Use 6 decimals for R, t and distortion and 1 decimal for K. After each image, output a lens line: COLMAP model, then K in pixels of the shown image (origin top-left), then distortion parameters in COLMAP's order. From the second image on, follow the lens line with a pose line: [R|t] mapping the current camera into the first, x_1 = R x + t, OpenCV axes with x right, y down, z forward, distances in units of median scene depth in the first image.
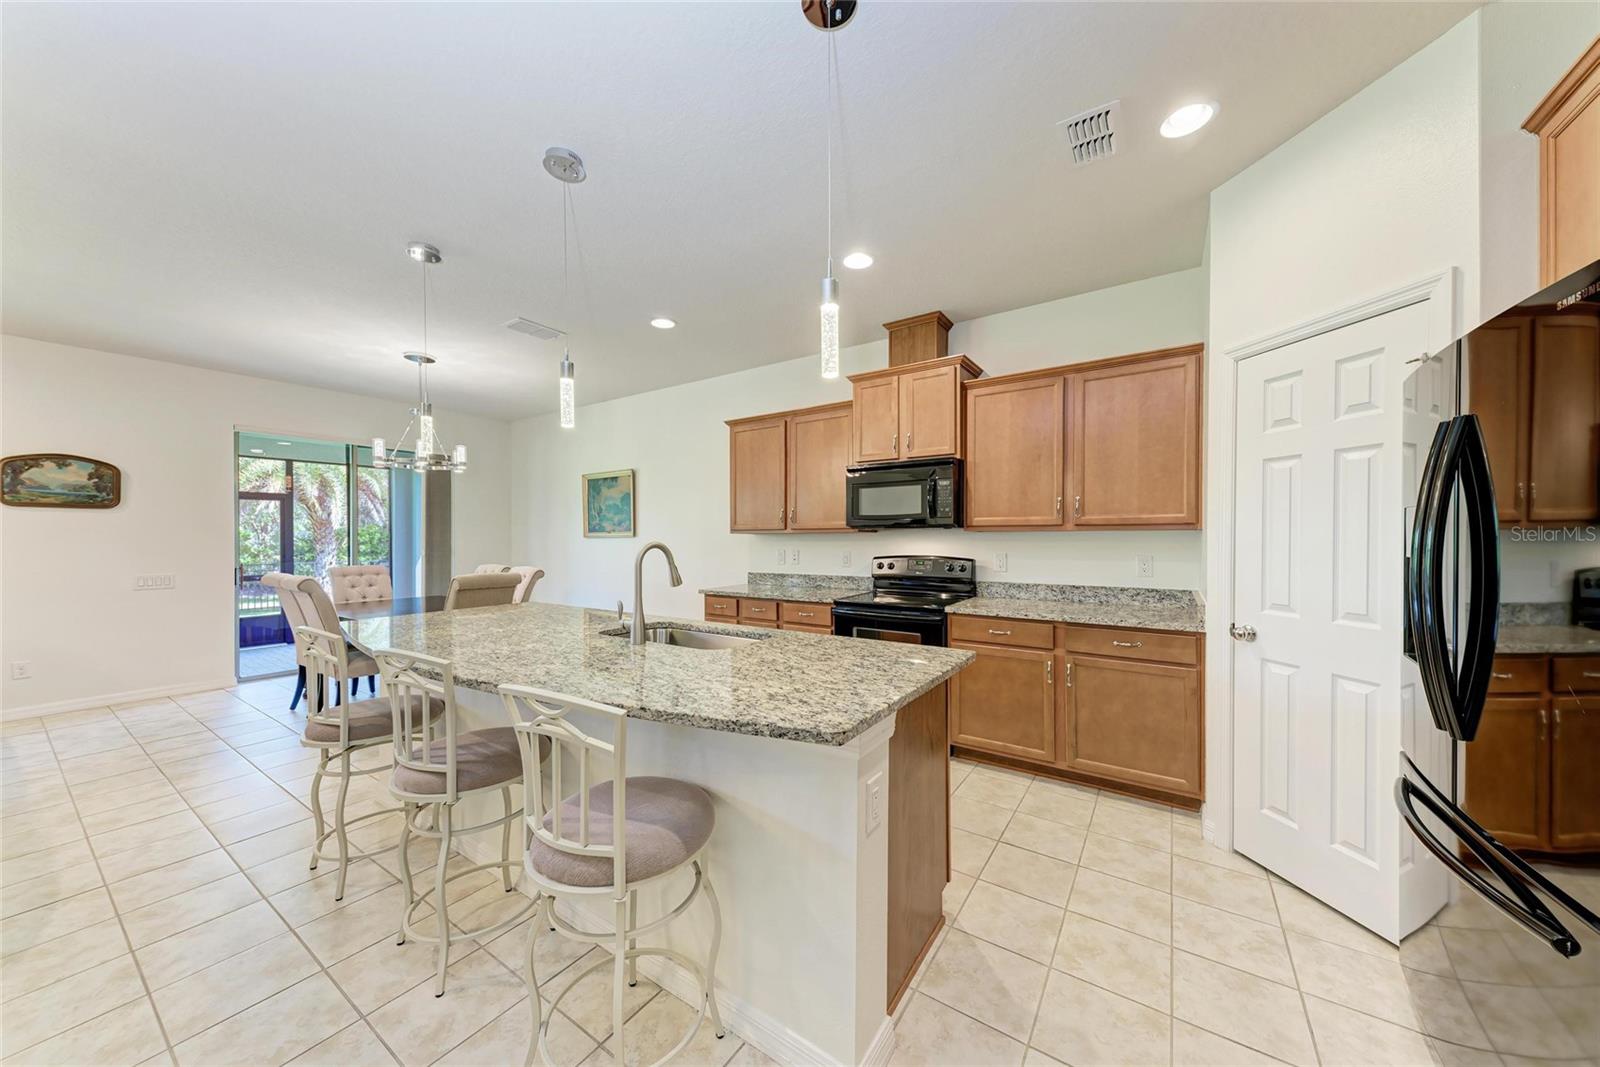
lens RADIAL K [[545.9, 0, 805.3], [0, 545.9, 542.4], [0, 0, 1]] dist [0.002204, 0.000213]
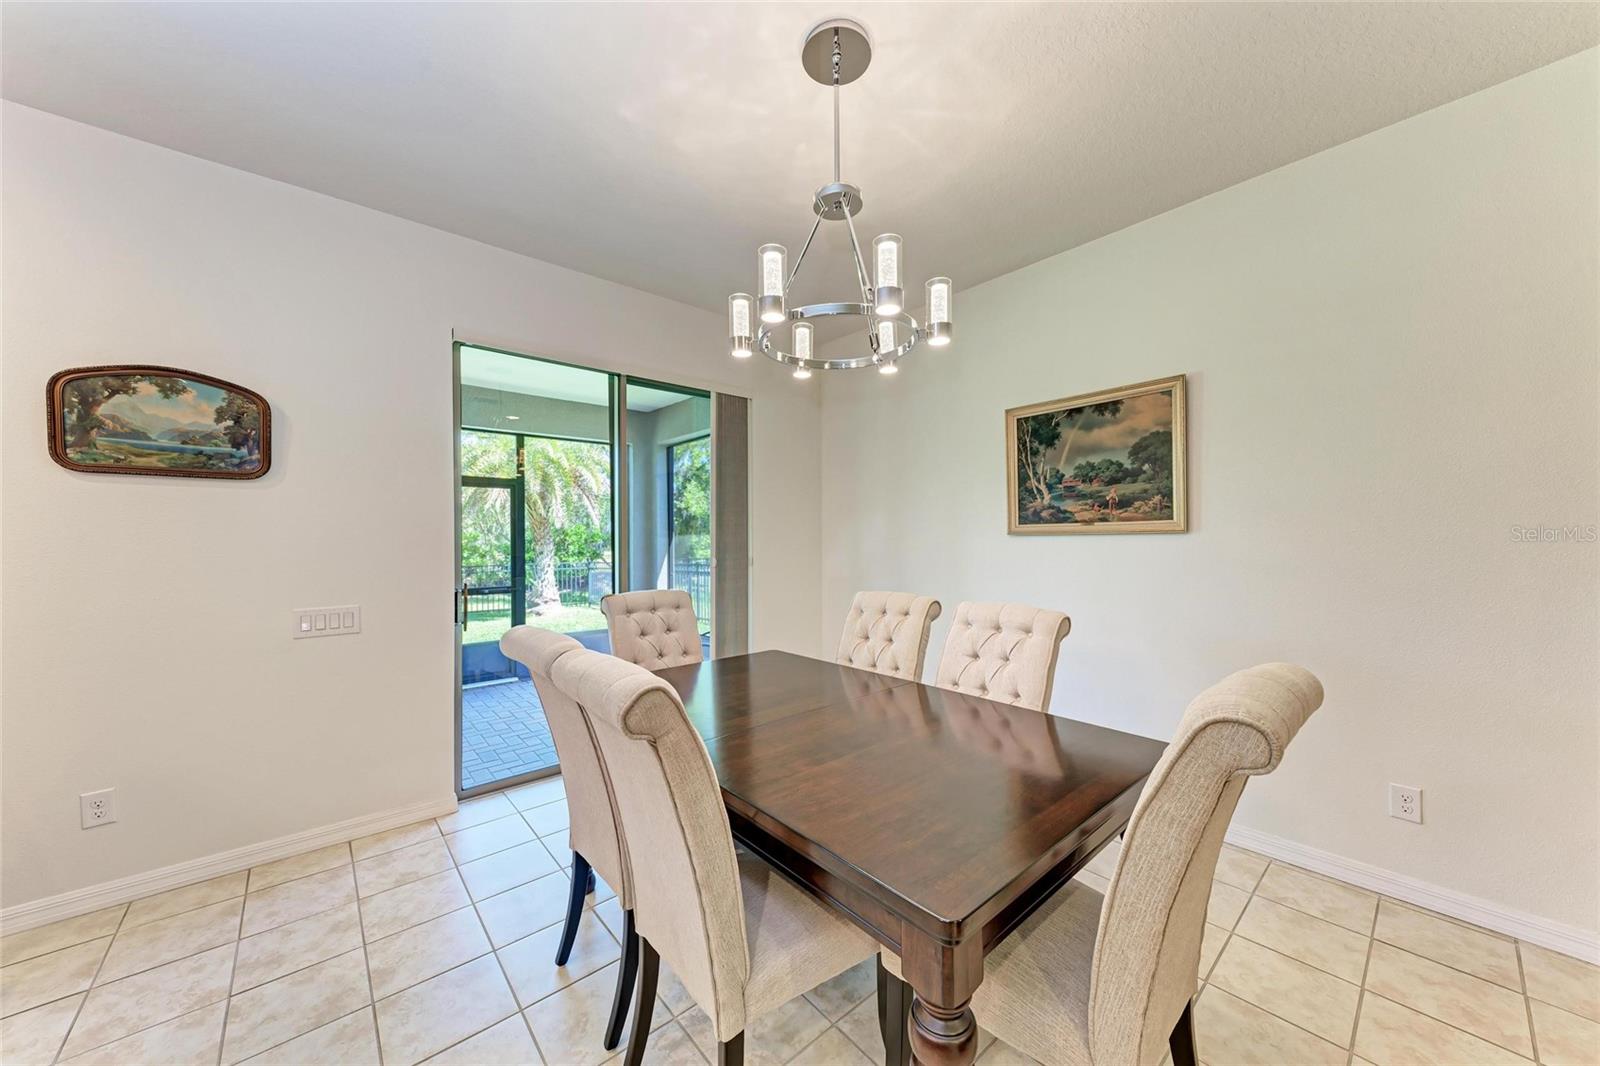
lens RADIAL K [[558.1, 0, 793.0], [0, 558.1, 544.5], [0, 0, 1]] dist [0.010523, -0.000247]
pose [[0.960433, 0.000081, -0.278510, -0.679509], [0.001022, 0.999992, 0.003816, -0.003120], [0.278508, -0.003949, 0.960426, 0.673612]]
